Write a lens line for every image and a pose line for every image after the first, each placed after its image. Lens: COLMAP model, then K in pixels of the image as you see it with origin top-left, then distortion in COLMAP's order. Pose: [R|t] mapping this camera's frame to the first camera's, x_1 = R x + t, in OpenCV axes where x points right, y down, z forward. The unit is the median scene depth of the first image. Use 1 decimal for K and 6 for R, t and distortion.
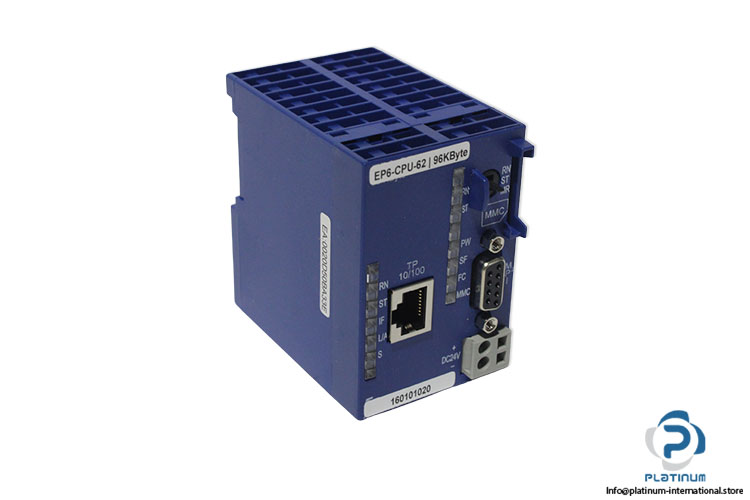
lens RADIAL K [[1230.7, 0, 372.9], [0, 1230.7, 254.2], [0, 0, 1]] dist [0.073354, 0.000000]
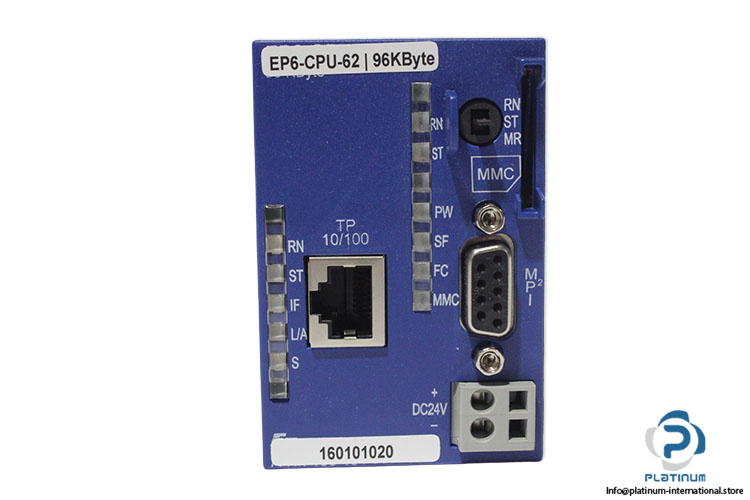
lens RADIAL K [[1206.4, 0, 377.5], [0, 1206.4, 245.6], [0, 0, 1]] dist [-0.026635, 0.000000]
pose [[0.851038, 0.037063, -0.523795, 0.385009], [-0.217802, 0.932568, -0.287887, 0.201284], [0.477804, 0.359086, 0.801723, 0.475285]]
